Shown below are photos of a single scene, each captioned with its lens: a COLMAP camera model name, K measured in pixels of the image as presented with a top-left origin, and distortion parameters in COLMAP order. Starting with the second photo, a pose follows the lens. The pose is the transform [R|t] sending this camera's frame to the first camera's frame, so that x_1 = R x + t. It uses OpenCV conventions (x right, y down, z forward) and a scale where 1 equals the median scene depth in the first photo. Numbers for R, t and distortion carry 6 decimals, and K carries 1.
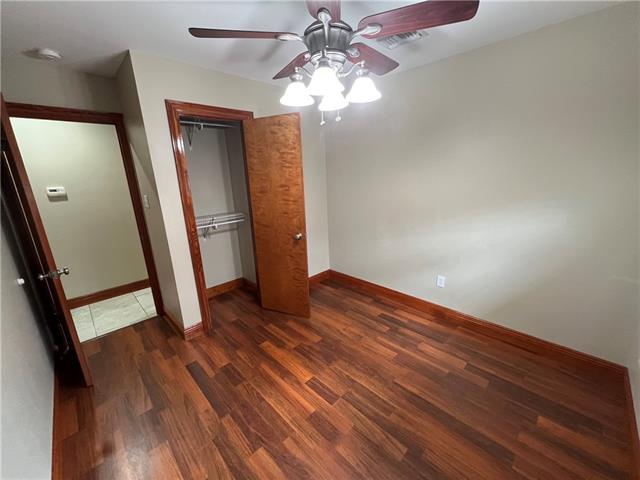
lens RADIAL K [[253.8, 0, 324.0], [0, 253.8, 239.3], [0, 0, 1]] dist [-0.009696, 0.000704]
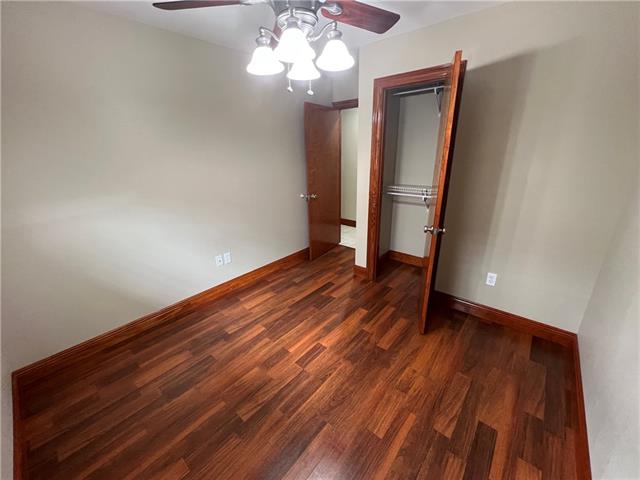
lens RADIAL K [[258.9, 0, 325.0], [0, 258.9, 245.4], [0, 0, 1]] dist [0.004588, -0.000307]
pose [[0.080159, 0.382770, -0.920360, 0.681031], [-0.237785, 0.904017, 0.355263, -0.194035], [0.968005, 0.190370, 0.163482, 0.634320]]
